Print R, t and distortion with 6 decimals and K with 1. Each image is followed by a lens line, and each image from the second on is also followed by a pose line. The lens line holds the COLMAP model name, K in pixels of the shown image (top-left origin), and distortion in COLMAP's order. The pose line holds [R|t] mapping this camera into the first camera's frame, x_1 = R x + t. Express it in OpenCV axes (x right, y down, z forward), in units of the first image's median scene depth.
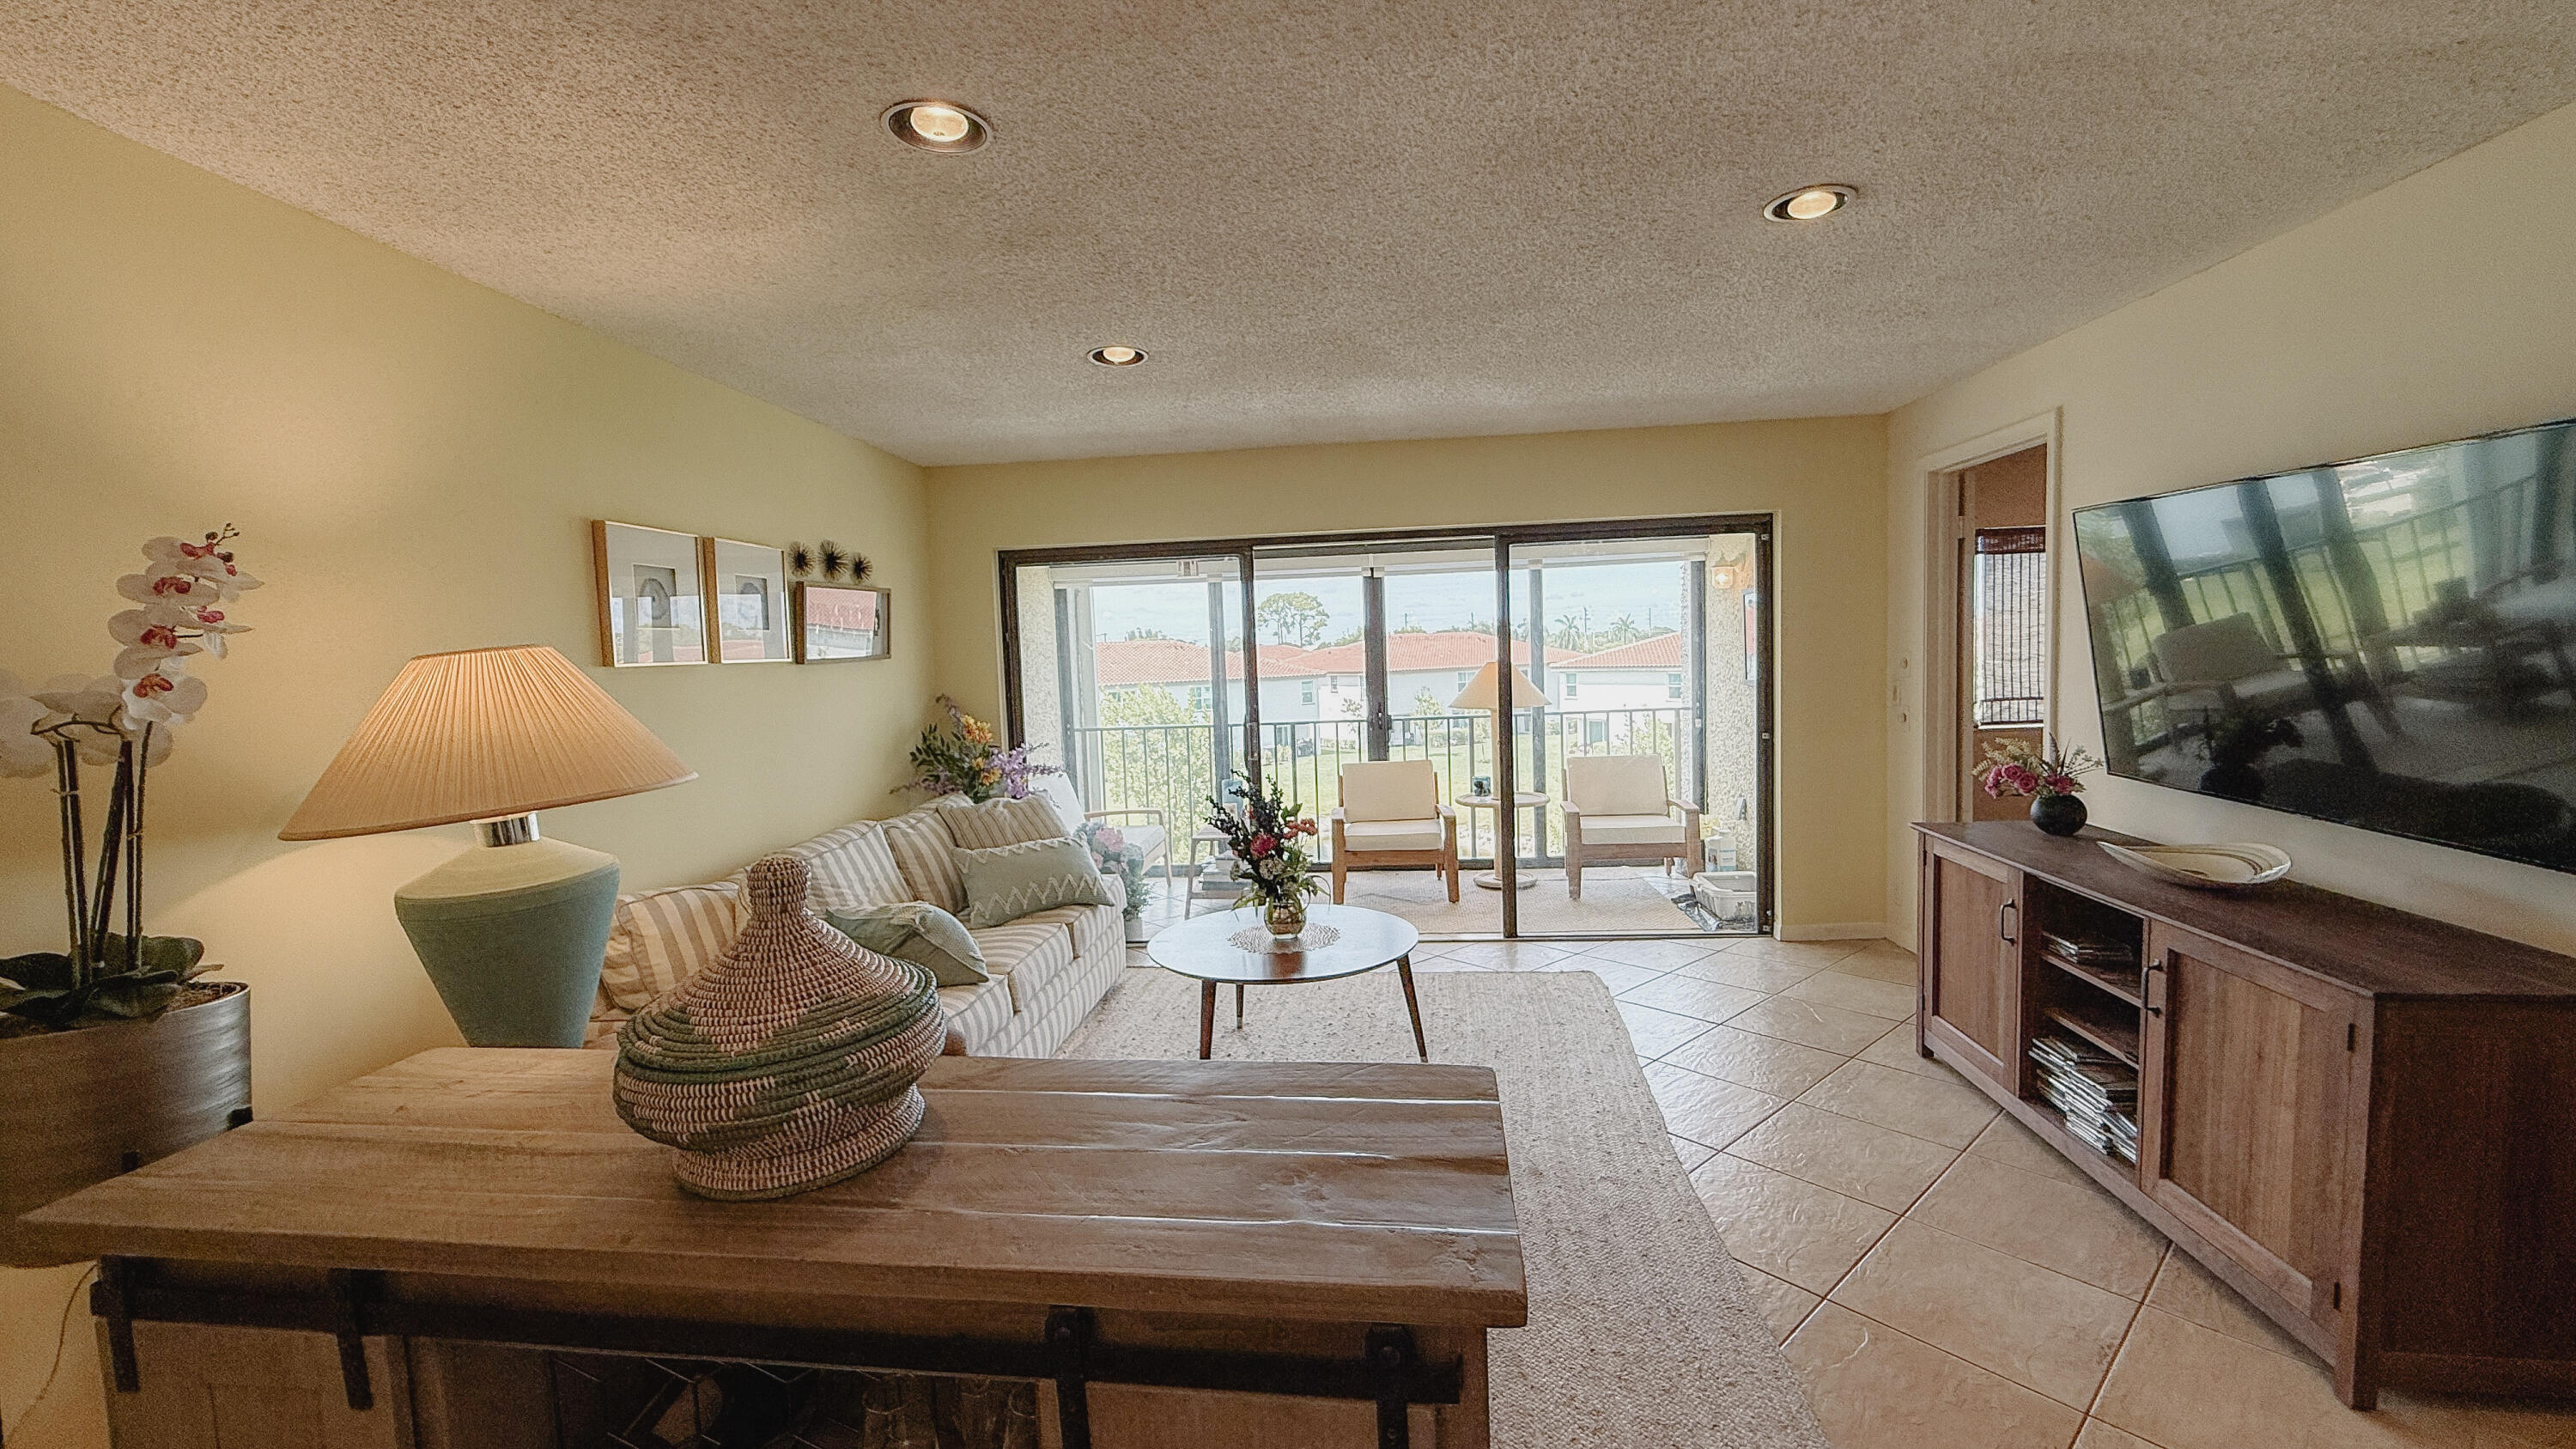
lens RADIAL K [[1031.5, 0, 1283.3], [0, 1031.5, 724.2], [0, 0, 1]] dist [-0.003479, 0.001659]
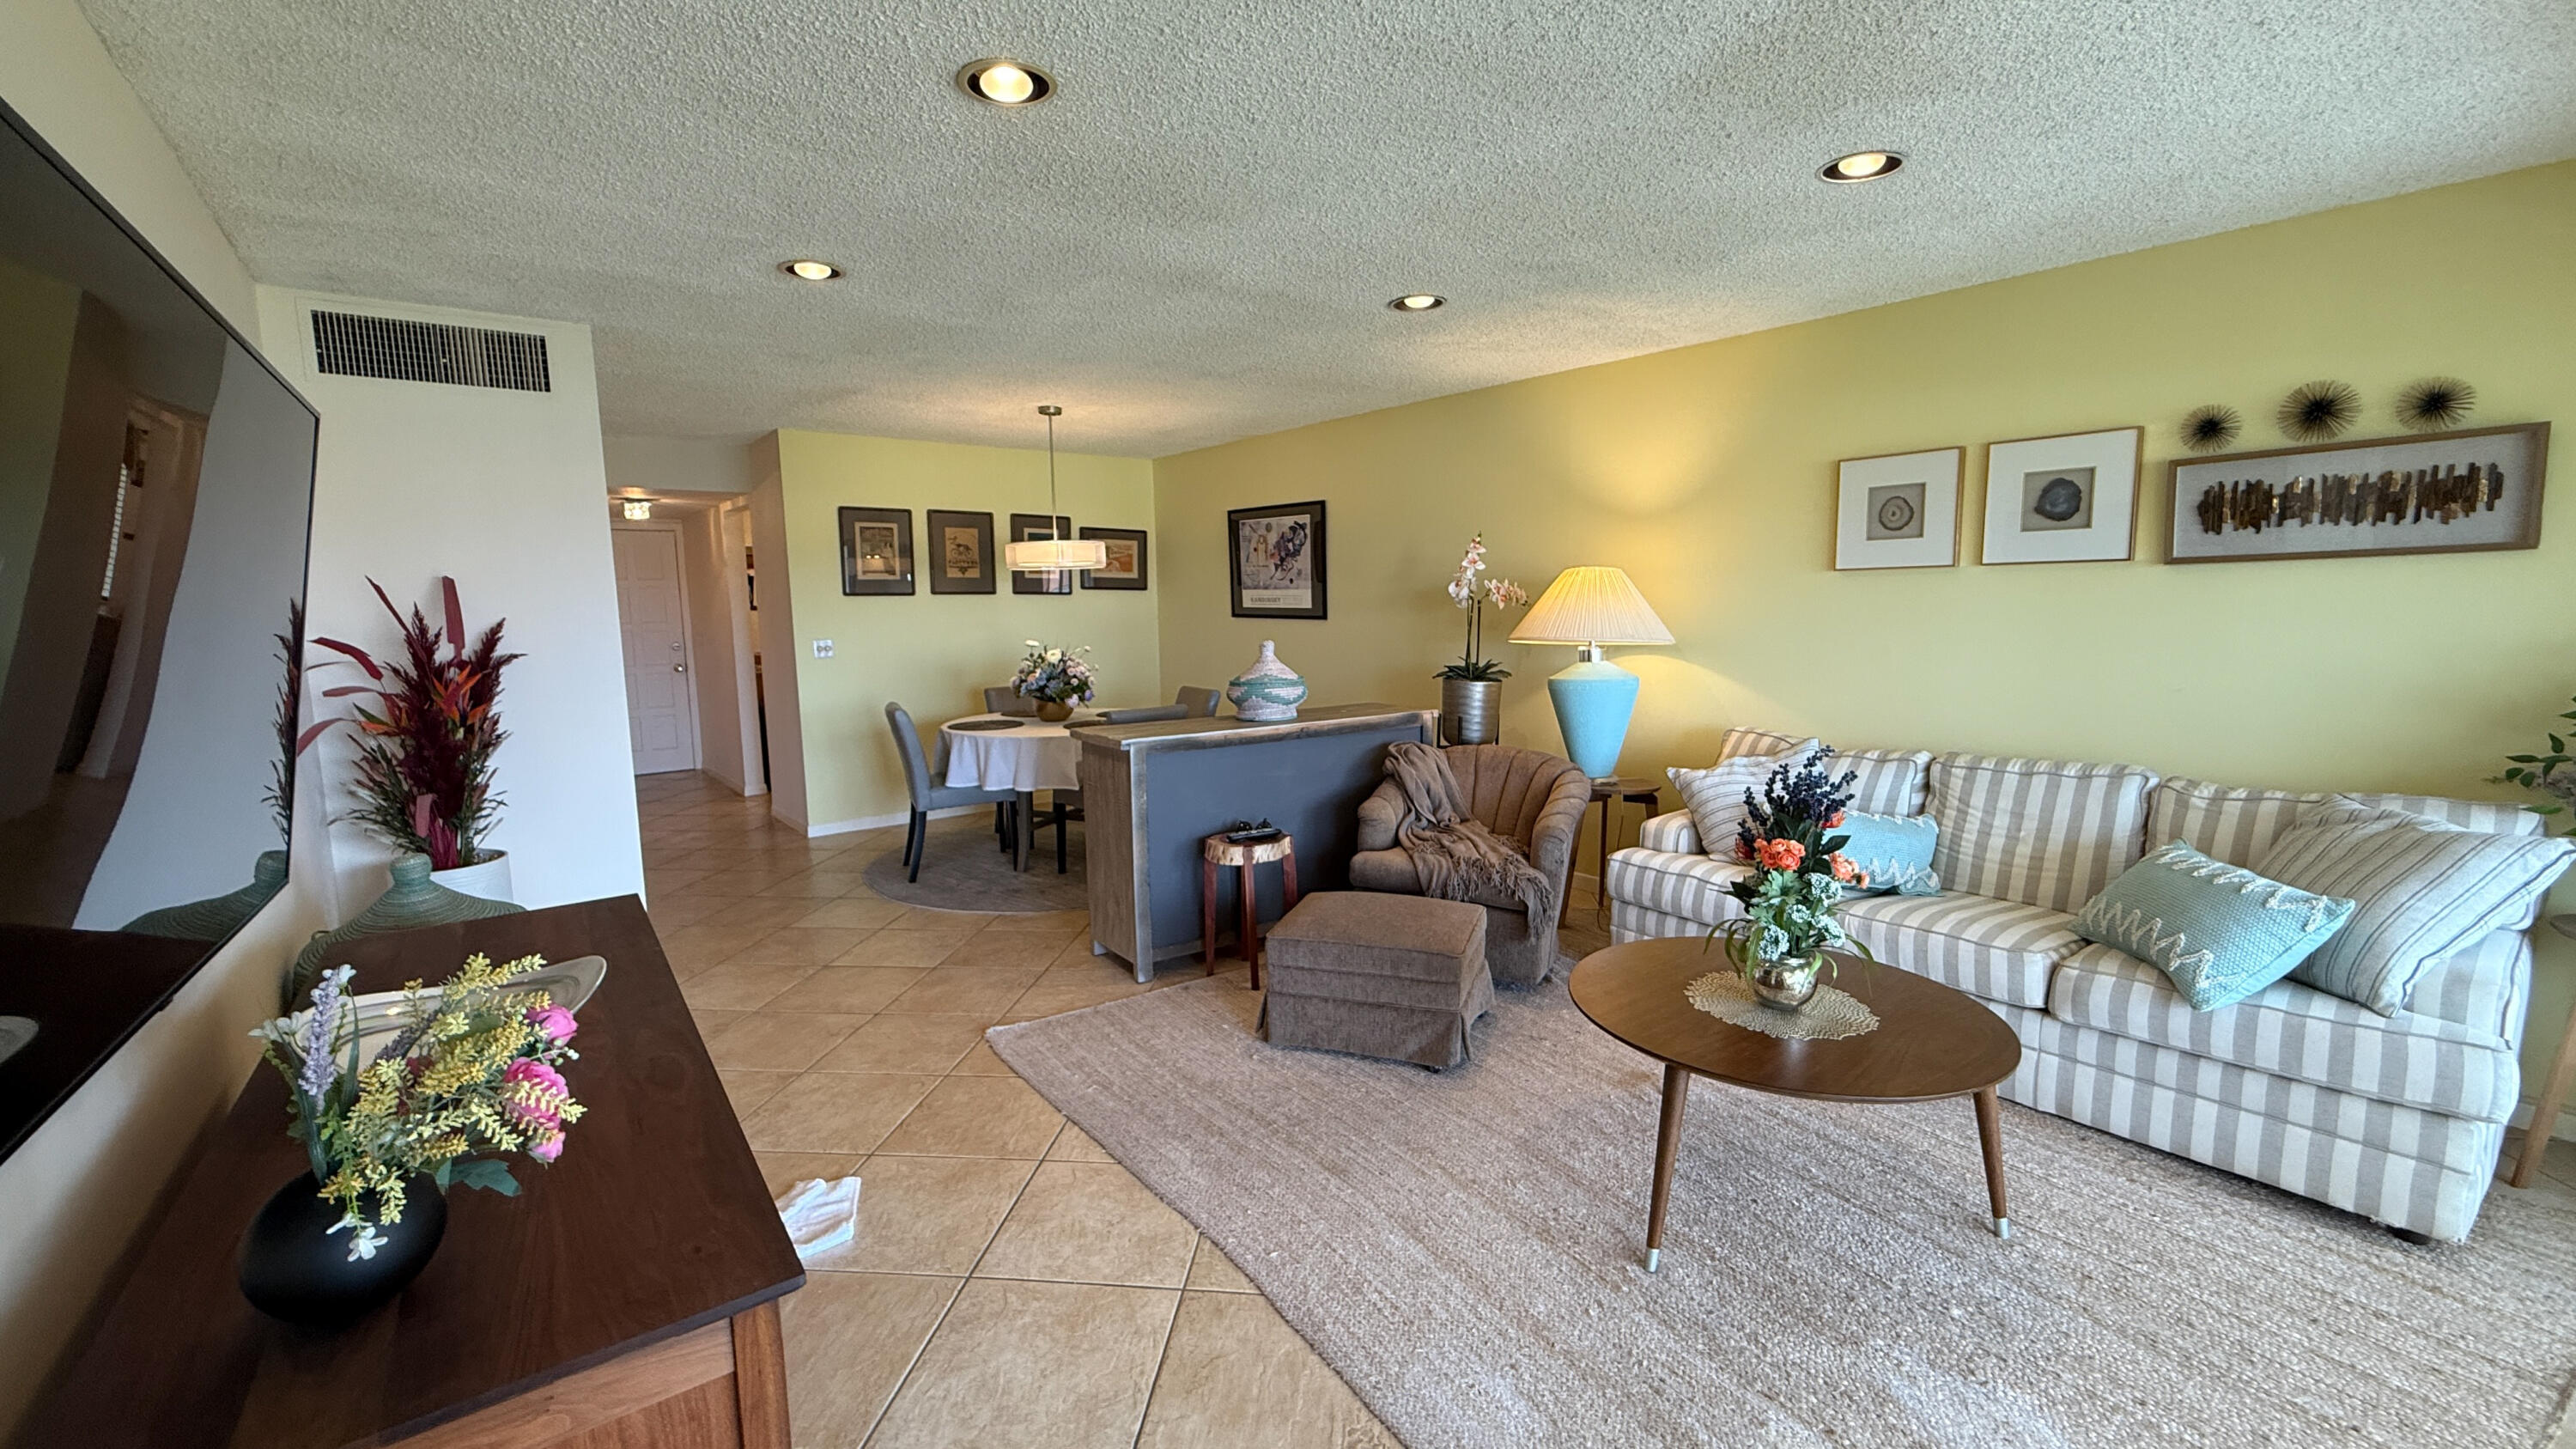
lens RADIAL K [[1031.5, 0, 1280.7], [0, 1031.5, 721.1], [0, 0, 1]] dist [-0.003479, 0.001659]
pose [[-0.724113, 0.129962, -0.677326, 0.564151], [-0.004986, 0.981073, 0.193573, -0.084565], [0.689664, 0.143545, -0.709760, 1.040133]]
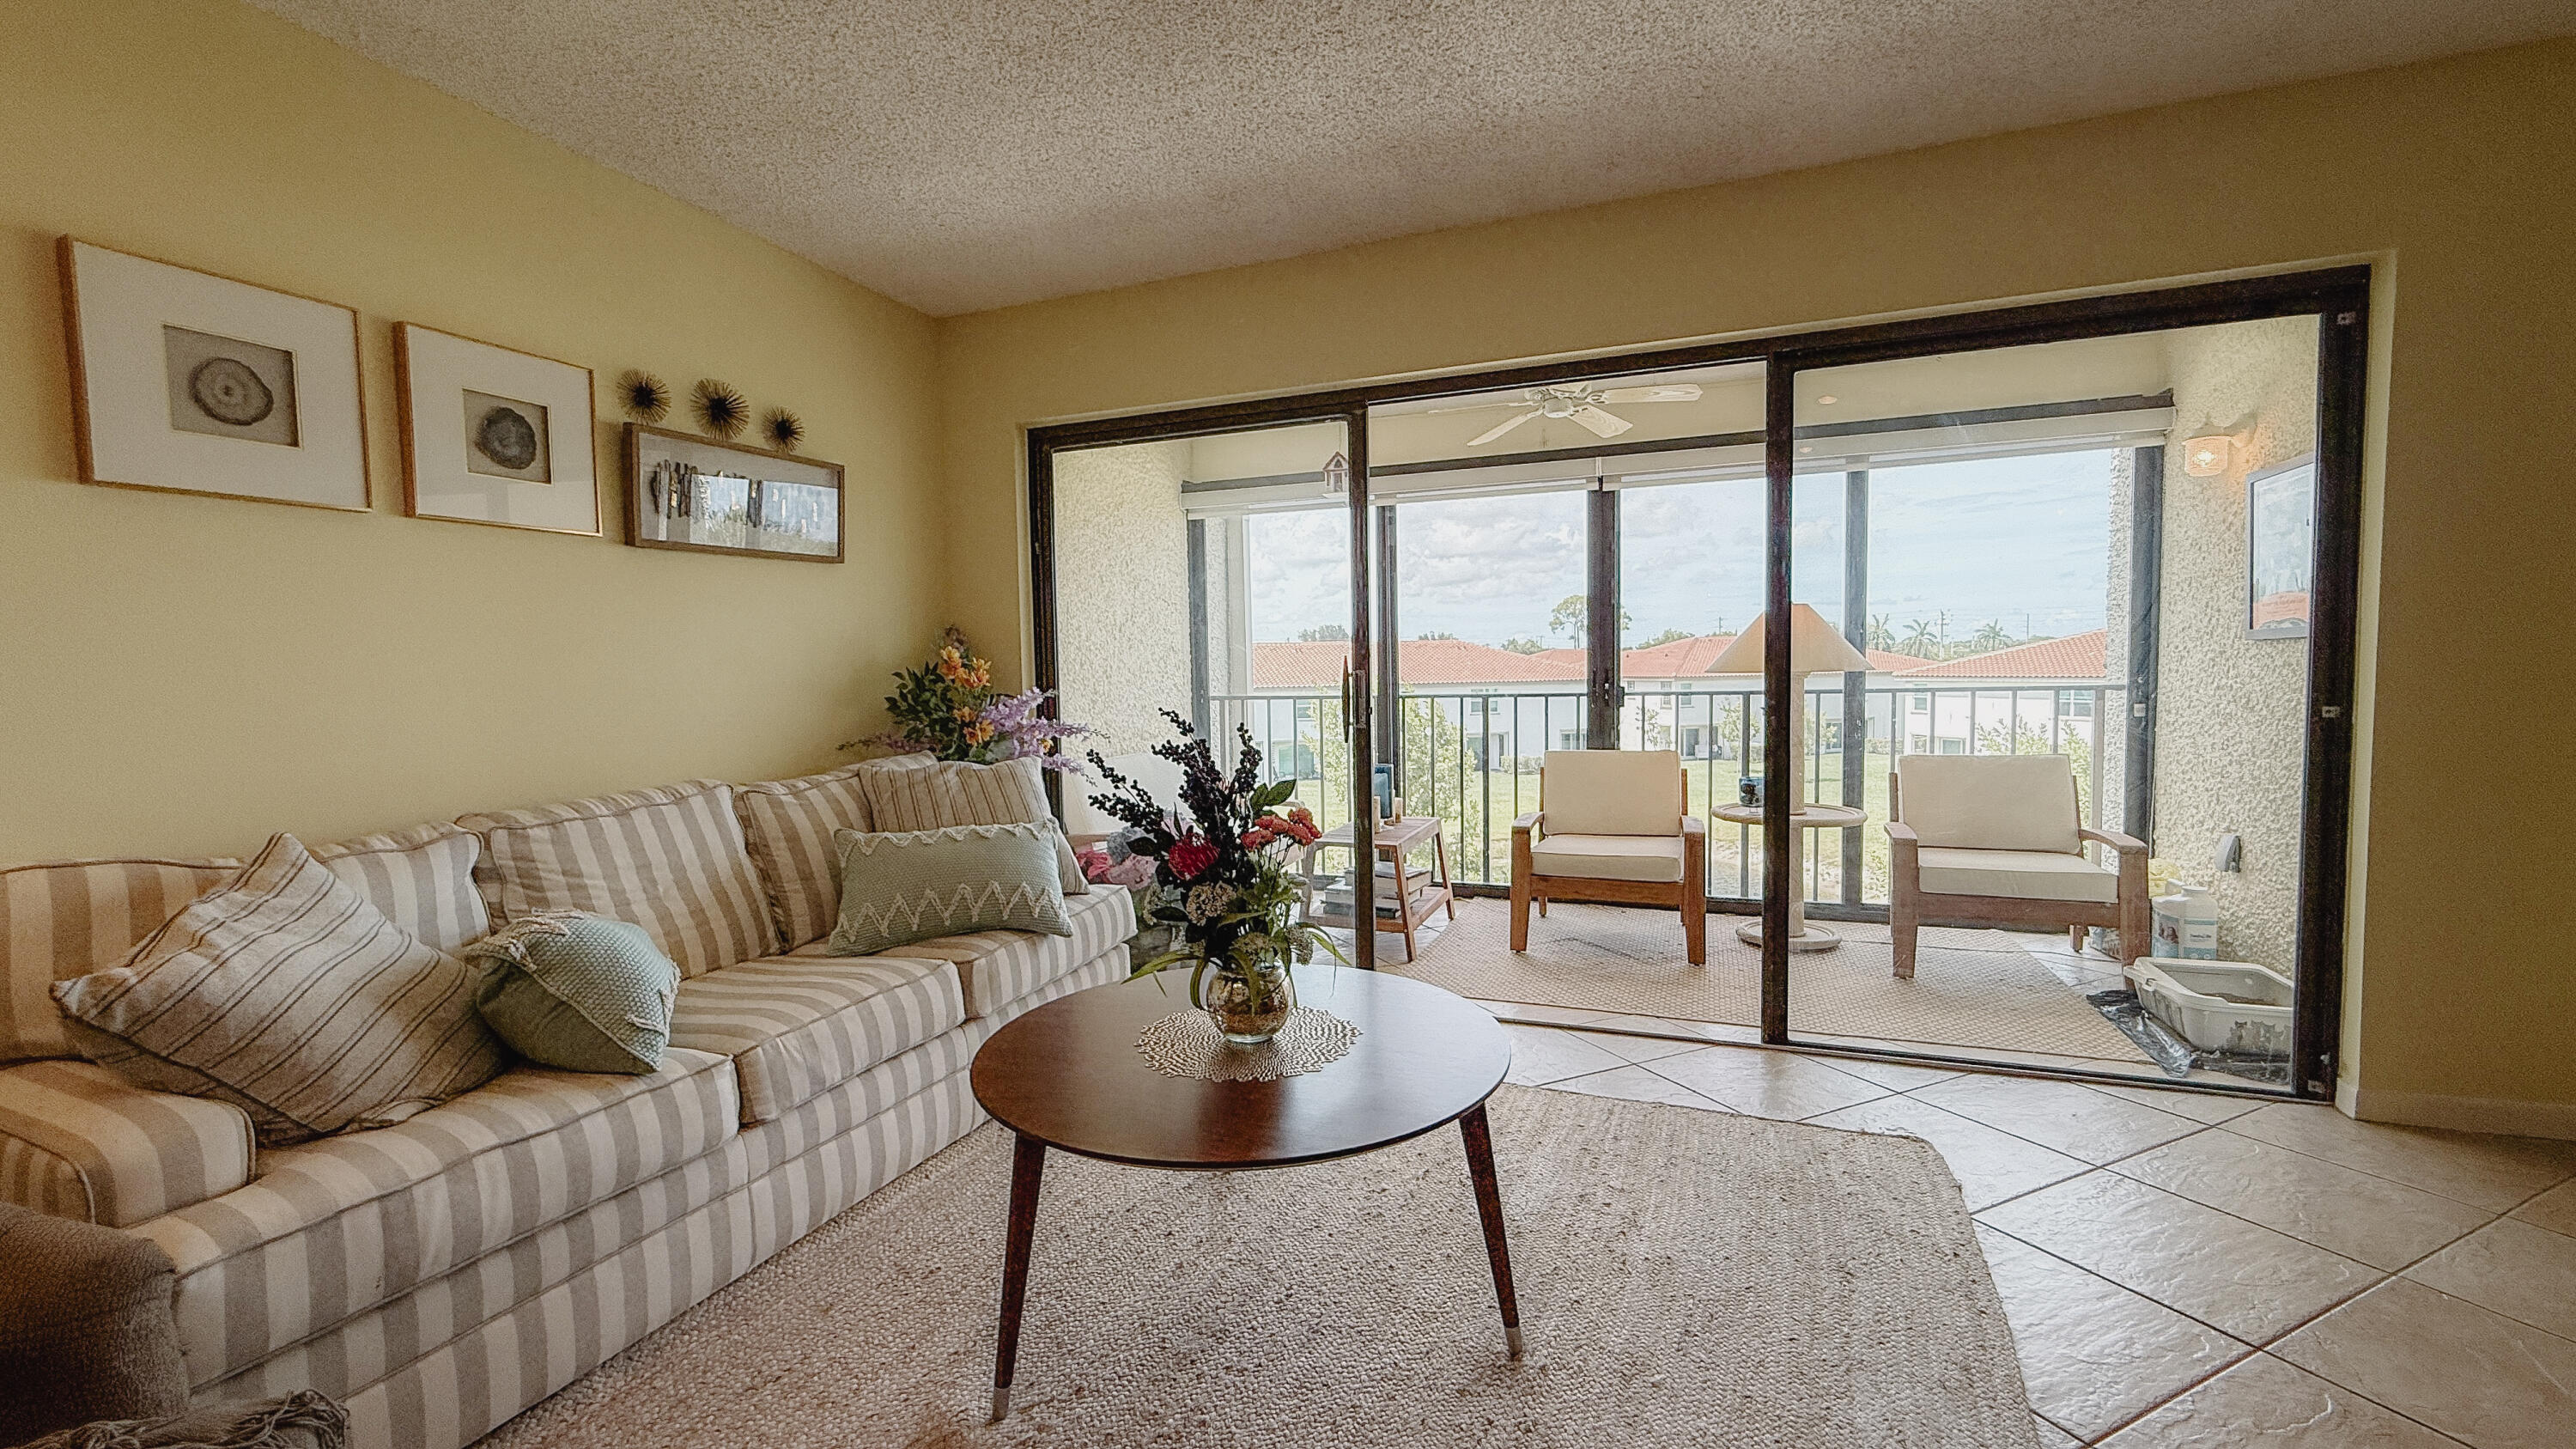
lens RADIAL K [[1031.5, 0, 1286.2], [0, 1031.5, 727.4], [0, 0, 1]] dist [-0.003479, 0.001659]
pose [[0.960601, 0.034100, -0.275831, 0.133051], [-0.034554, 0.999398, 0.003216, 0.042282], [0.275775, 0.006441, 0.961201, 0.434247]]
